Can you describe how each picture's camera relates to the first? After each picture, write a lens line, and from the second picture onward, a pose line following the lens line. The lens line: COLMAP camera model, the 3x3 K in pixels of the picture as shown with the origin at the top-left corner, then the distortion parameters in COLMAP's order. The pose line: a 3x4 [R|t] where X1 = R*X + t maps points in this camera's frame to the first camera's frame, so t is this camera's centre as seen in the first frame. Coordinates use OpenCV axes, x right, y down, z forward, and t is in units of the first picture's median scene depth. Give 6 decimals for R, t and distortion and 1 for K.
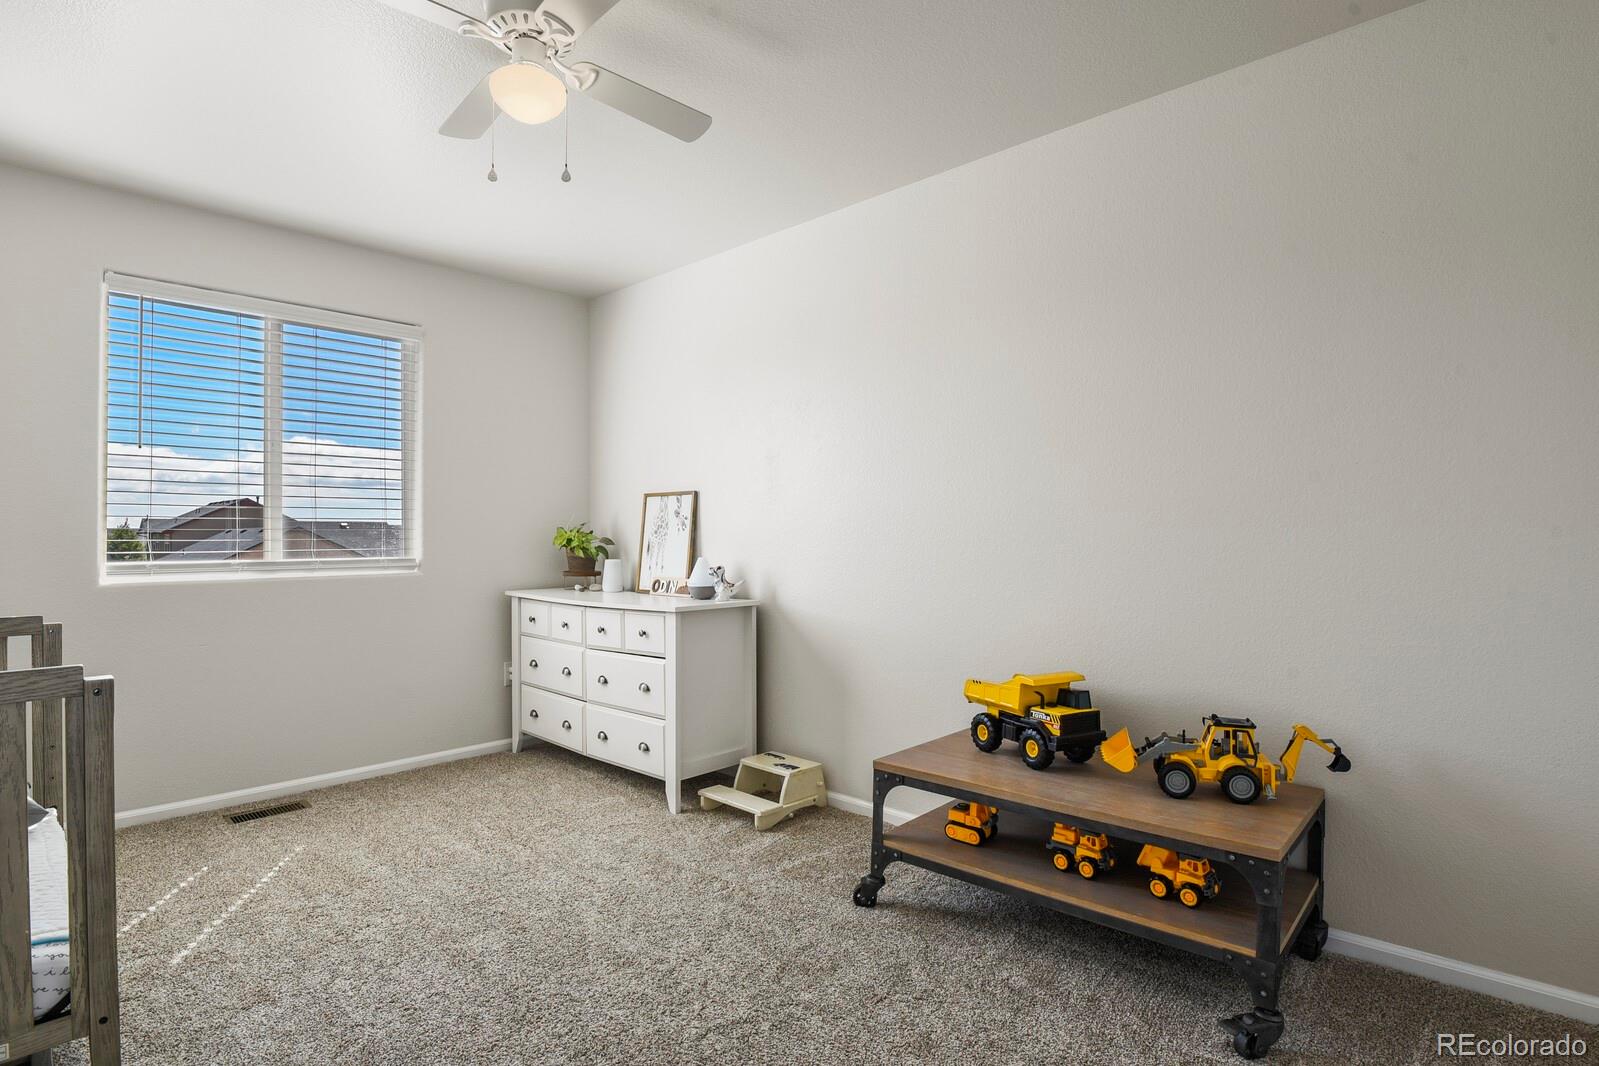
lens RADIAL K [[785.3, 0, 810.3], [0, 785.3, 538.3], [0, 0, 1]] dist [-0.029520, -0.001302]
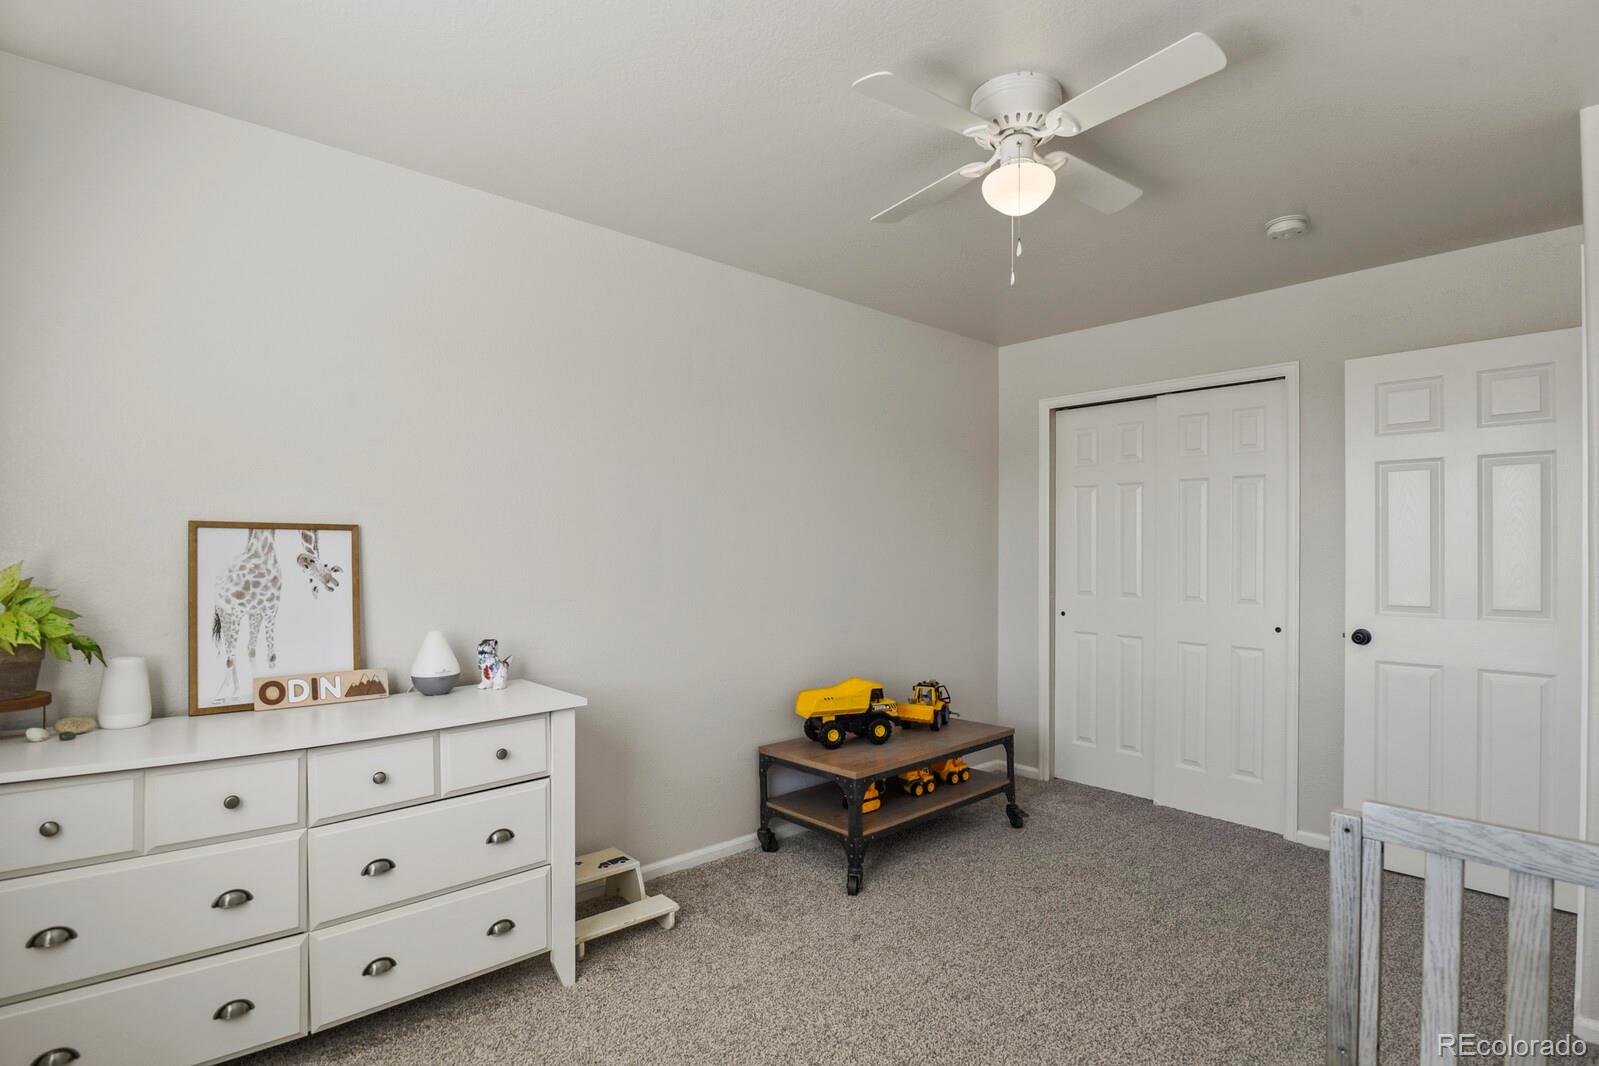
lens RADIAL K [[785.3, 0, 810.3], [0, 785.3, 538.3], [0, 0, 1]] dist [-0.029520, -0.001302]
pose [[0.102820, 0.016997, 0.994555, -0.756372], [-0.004546, 0.999852, -0.016617, -0.044100], [-0.994690, -0.002812, 0.102882, 0.611794]]
